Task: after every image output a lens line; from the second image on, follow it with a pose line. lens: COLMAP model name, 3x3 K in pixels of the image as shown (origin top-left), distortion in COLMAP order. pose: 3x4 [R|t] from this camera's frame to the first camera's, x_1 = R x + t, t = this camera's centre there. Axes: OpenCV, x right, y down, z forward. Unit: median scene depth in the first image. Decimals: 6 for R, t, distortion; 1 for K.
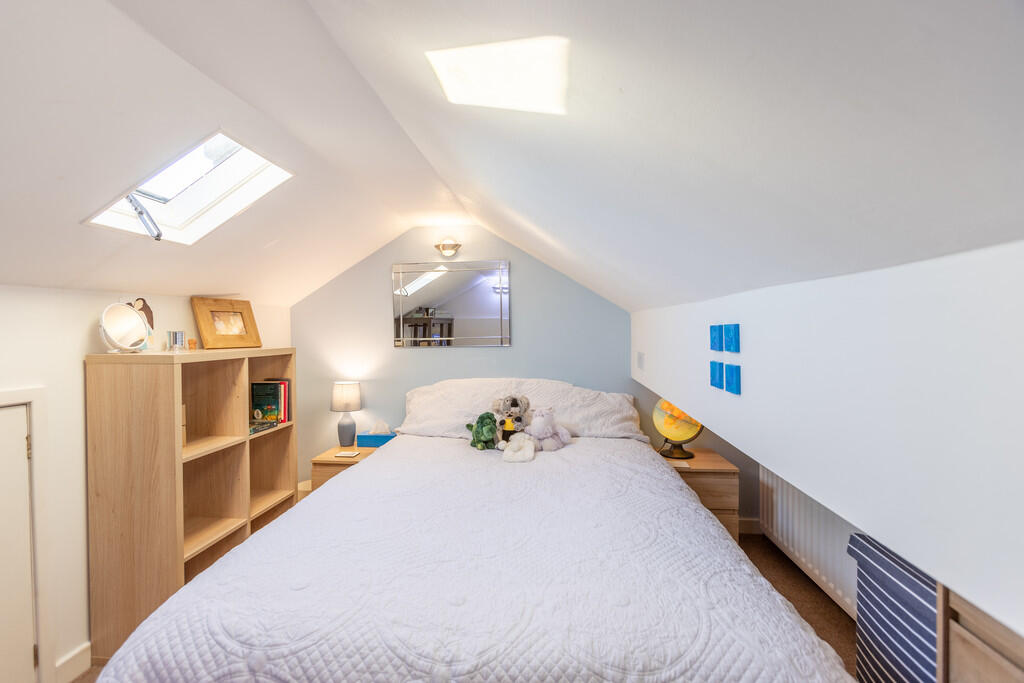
lens RADIAL K [[471.3, 0, 501.2], [0, 471.3, 336.8], [0, 0, 1]] dist [-0.012752, 0.011505]
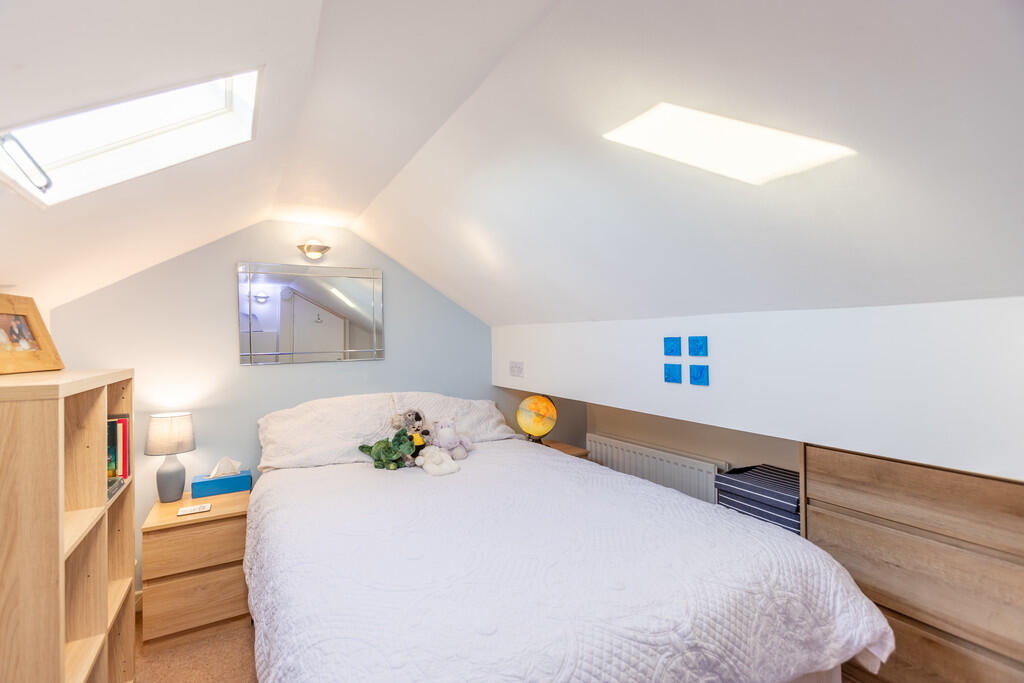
lens RADIAL K [[471.3, 0, 483.1], [0, 471.3, 335.7], [0, 0, 1]] dist [-0.012752, 0.011505]
pose [[0.798099, 0.005737, 0.602498, -0.462779], [0.013585, 0.999529, -0.027513, 0.000490], [-0.602373, 0.030143, 0.797646, 0.134207]]
